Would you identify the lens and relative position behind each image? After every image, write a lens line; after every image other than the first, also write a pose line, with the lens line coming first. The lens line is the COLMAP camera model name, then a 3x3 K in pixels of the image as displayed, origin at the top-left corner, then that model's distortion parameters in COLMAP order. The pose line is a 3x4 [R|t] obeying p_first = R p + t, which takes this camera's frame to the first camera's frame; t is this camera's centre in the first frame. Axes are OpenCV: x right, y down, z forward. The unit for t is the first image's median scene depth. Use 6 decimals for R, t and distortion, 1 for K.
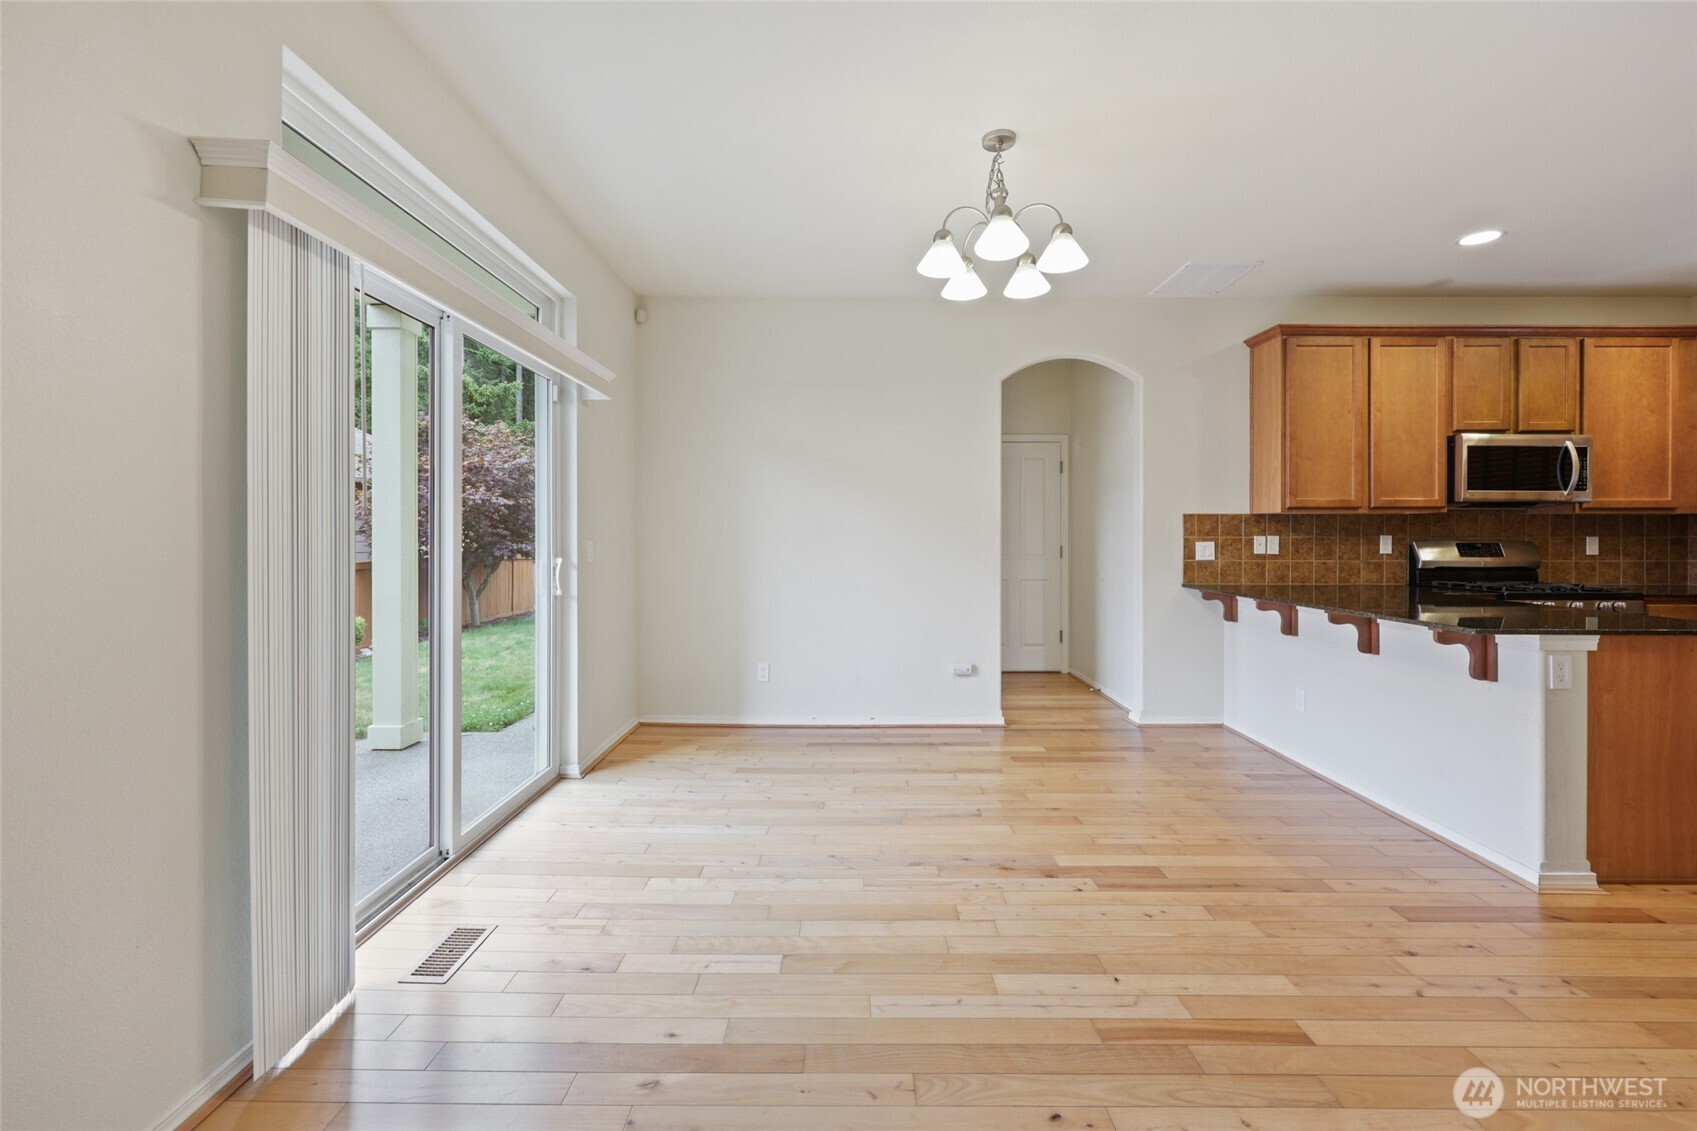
lens RADIAL K [[692.7, 0, 848.7], [0, 692.7, 537.1], [0, 0, 1]] dist [0.001166, 0.000225]
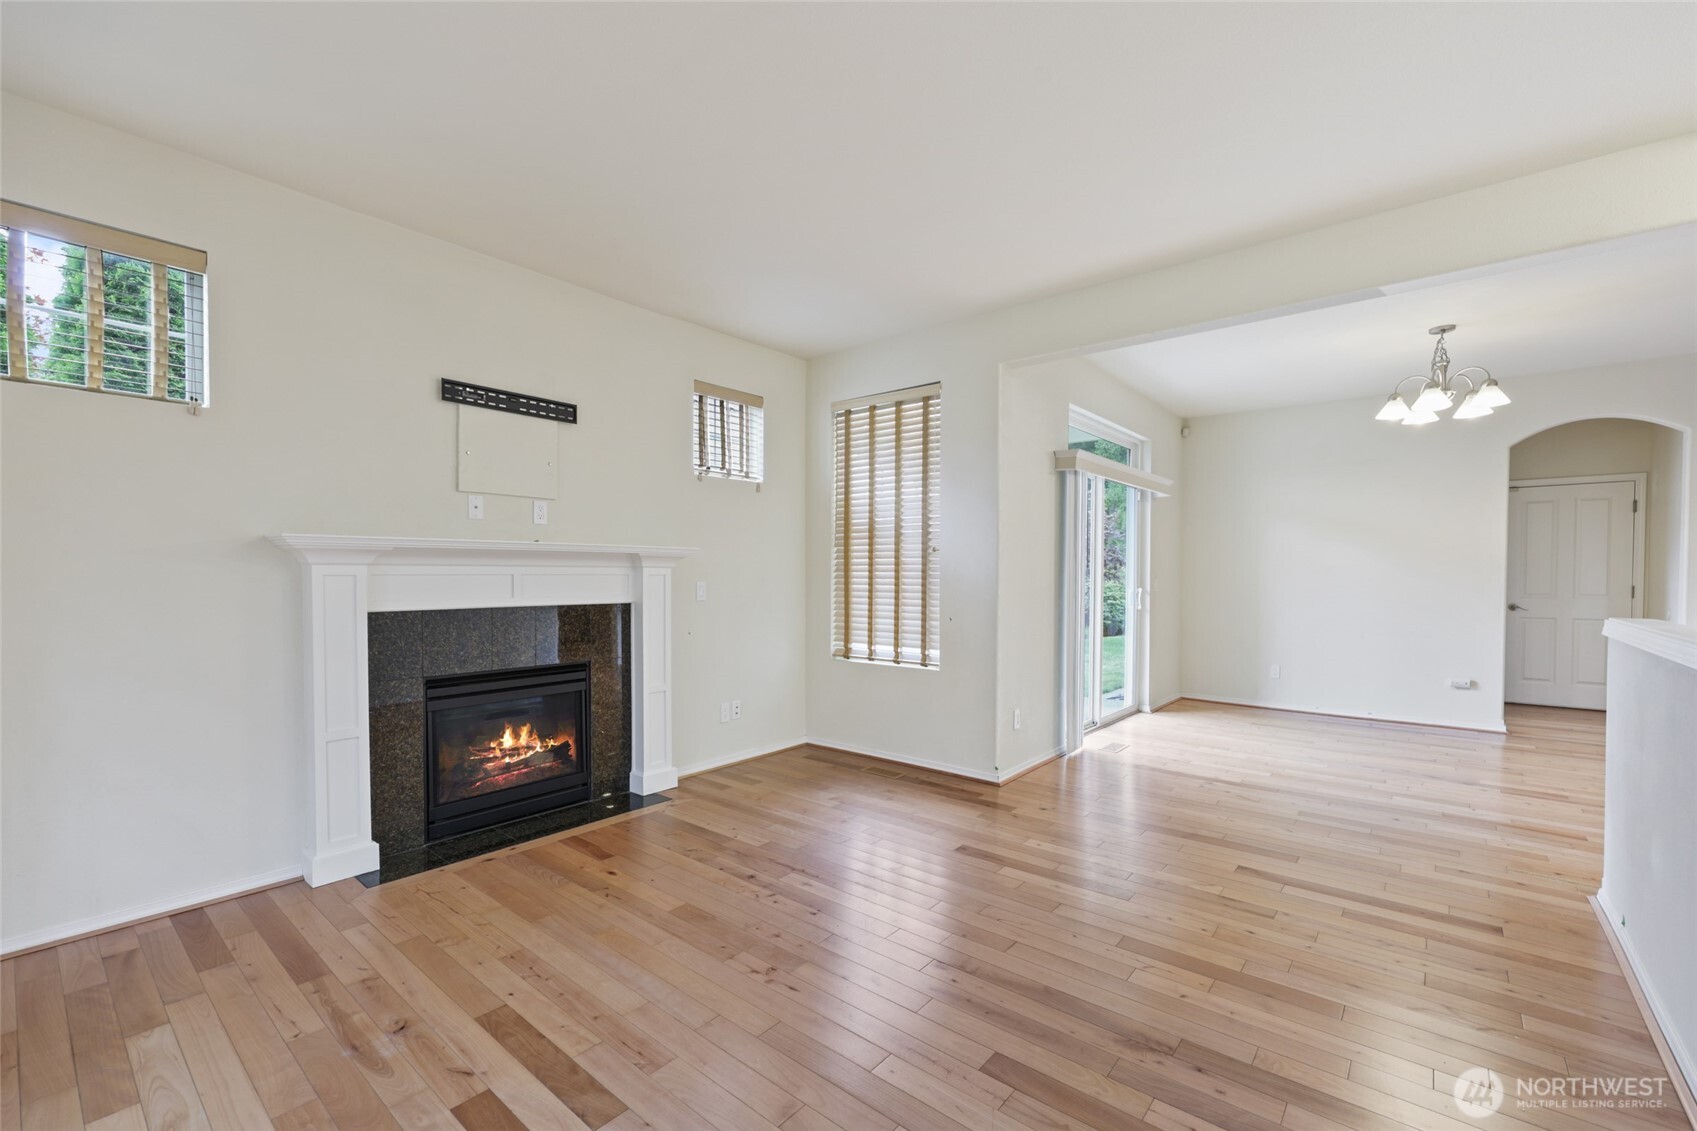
lens RADIAL K [[708.6, 0, 842.8], [0, 708.6, 589.6], [0, 0, 1]] dist [0.003235, 0.000163]
pose [[0.765994, 0.013466, -0.642707, 0.141422], [-0.000900, 0.999802, 0.019875, -0.002110], [0.642847, -0.014646, 0.765855, -0.741247]]
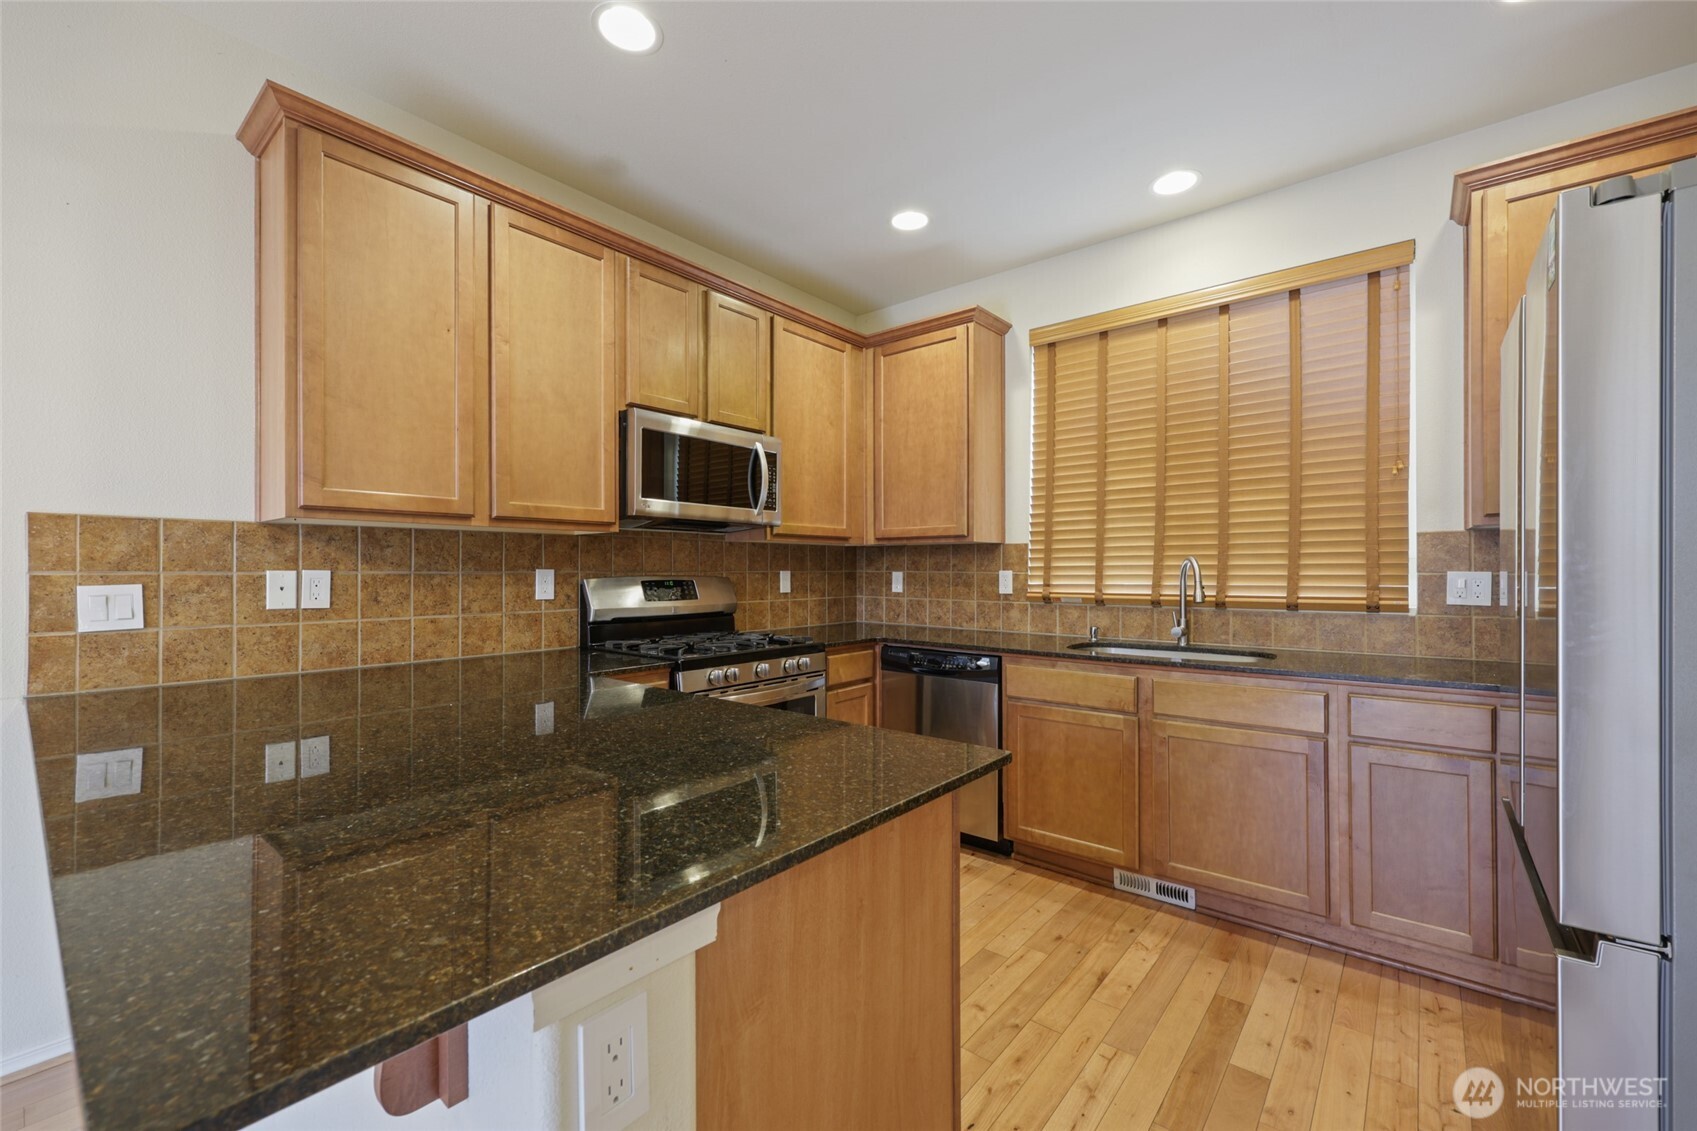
lens RADIAL K [[694.1, 0, 844.4], [0, 694.1, 571.0], [0, 0, 1]] dist [0.000201, 0.000117]
pose [[0.639567, -0.001582, 0.768734, 0.512650], [0.003851, 0.999992, -0.001146, 0.000878], [-0.768726, 0.003694, 0.639567, 0.443424]]
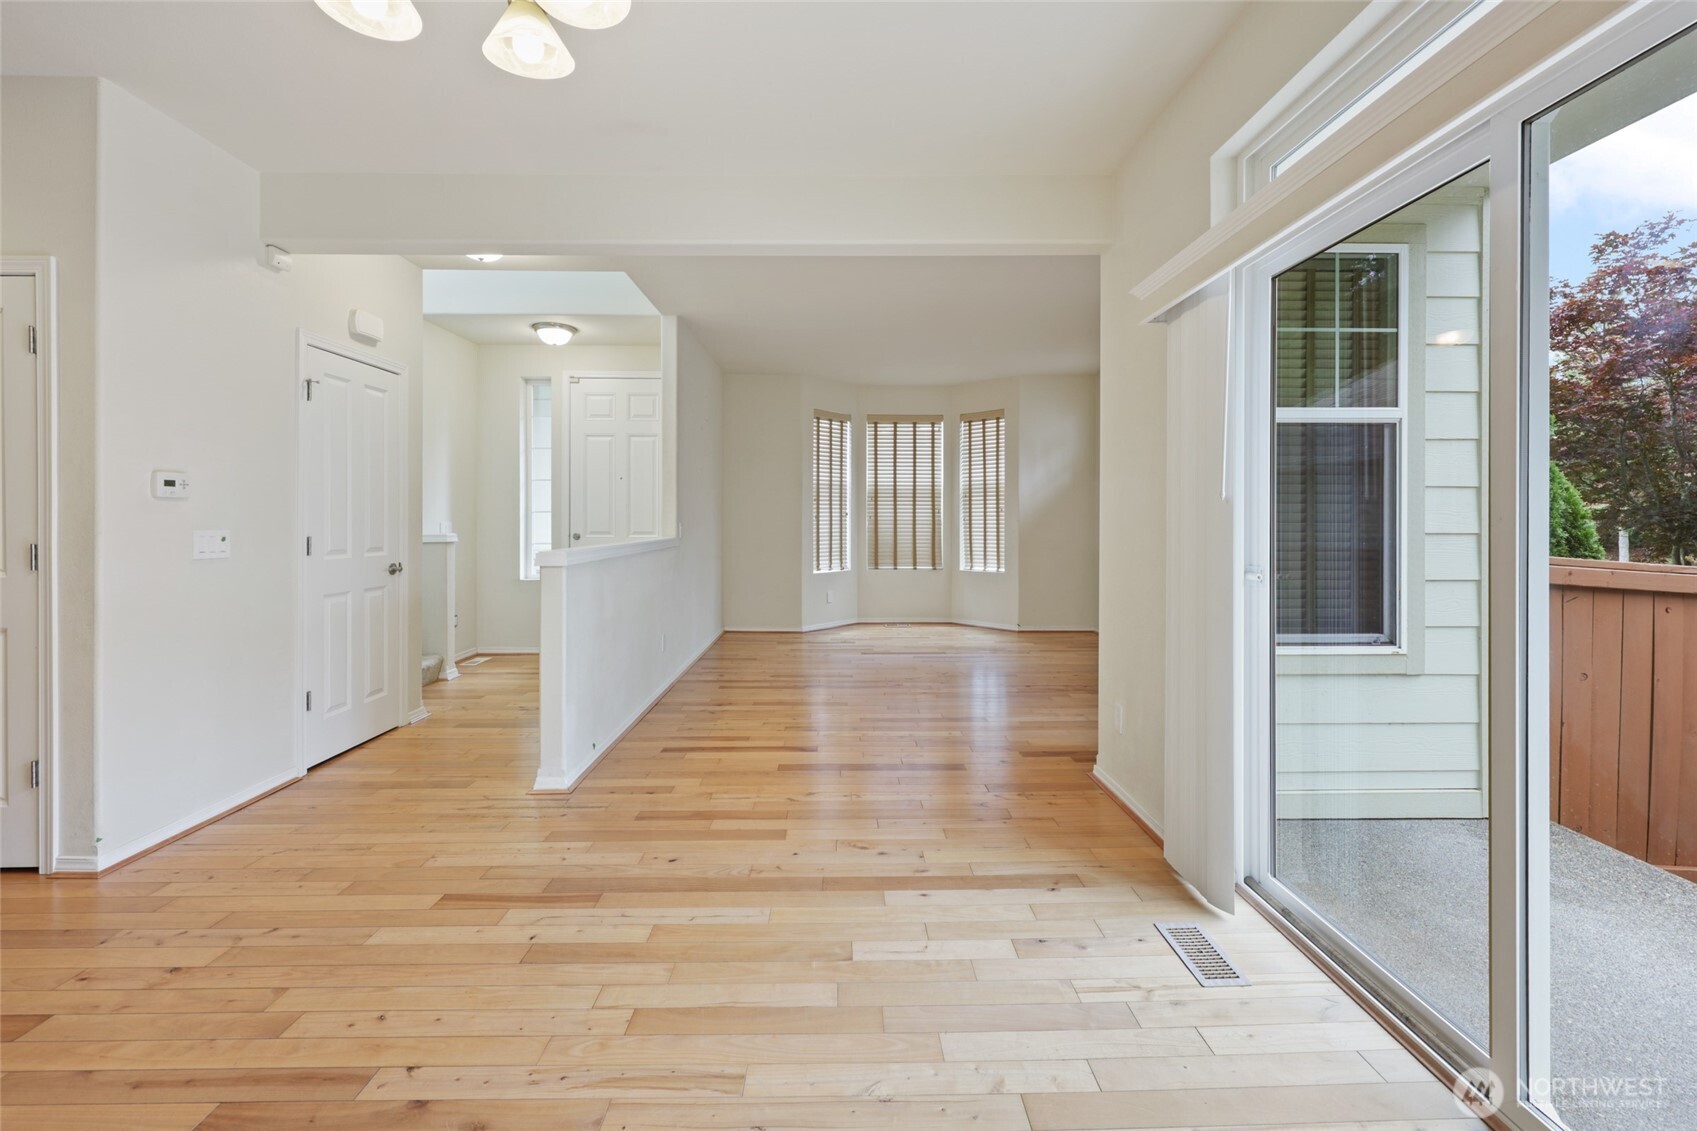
lens RADIAL K [[697.7, 0, 849.3], [0, 697.7, 520.3], [0, 0, 1]] dist [0.000845, 0.000002]
pose [[-0.999789, -0.001272, -0.020510, -0.034414], [-0.001352, 0.999991, 0.003897, -0.001560], [0.020505, 0.003924, -0.999782, 0.962238]]
